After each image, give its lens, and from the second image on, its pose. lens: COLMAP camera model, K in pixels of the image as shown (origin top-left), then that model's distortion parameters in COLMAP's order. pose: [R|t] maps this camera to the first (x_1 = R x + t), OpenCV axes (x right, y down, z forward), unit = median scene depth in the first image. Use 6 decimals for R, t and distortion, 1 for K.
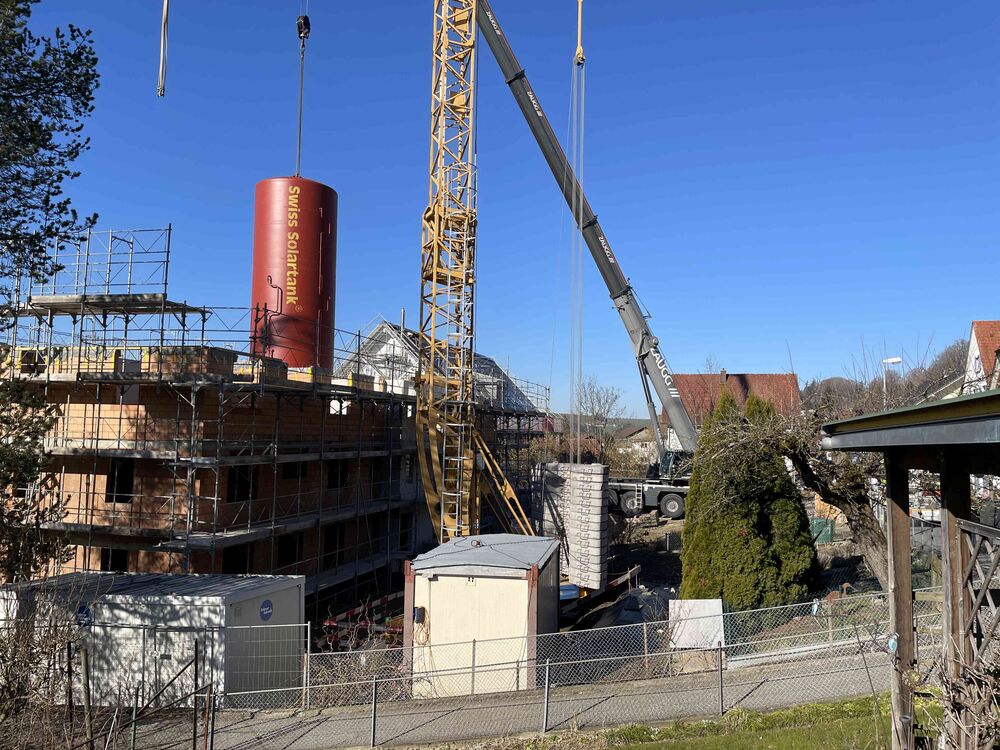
lens RADIAL K [[755.0, 0, 509.1], [0, 755.0, 375.5], [0, 0, 1]] dist [0.096378, -0.119845]
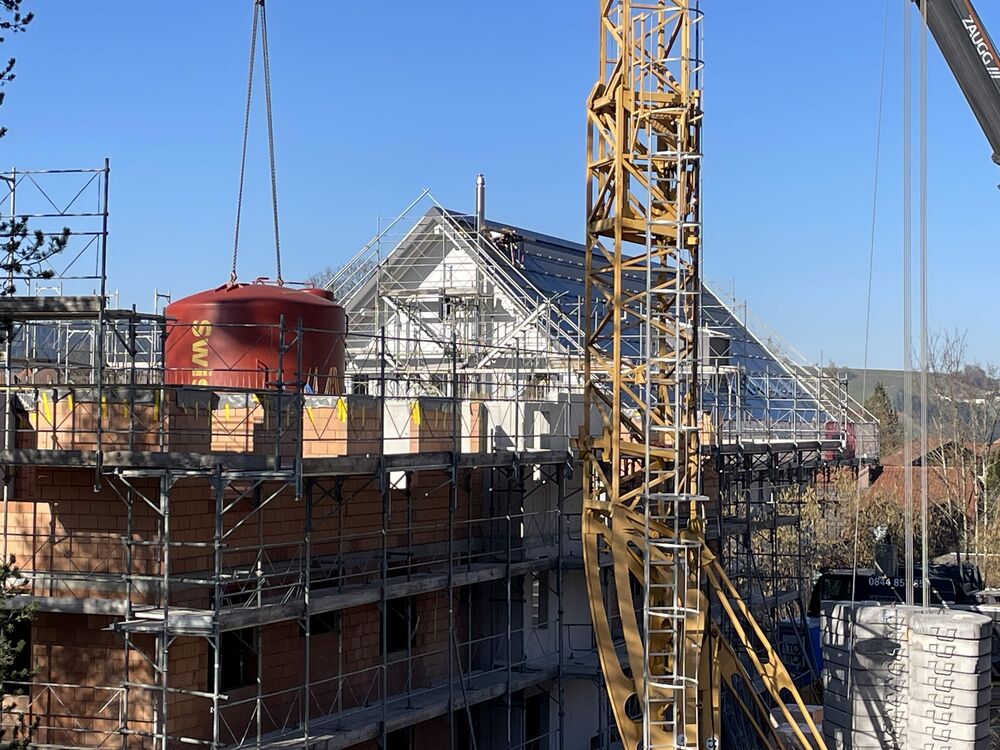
lens RADIAL K [[1984.4, 0, 501.3], [0, 1984.4, 370.3], [0, 0, 1]] dist [0.074545, 0.000000]
pose [[0.993287, -0.017465, -0.114349, -0.027682], [0.022197, 0.998944, 0.040234, -0.094467], [0.113525, -0.042502, 0.992626, -0.267569]]
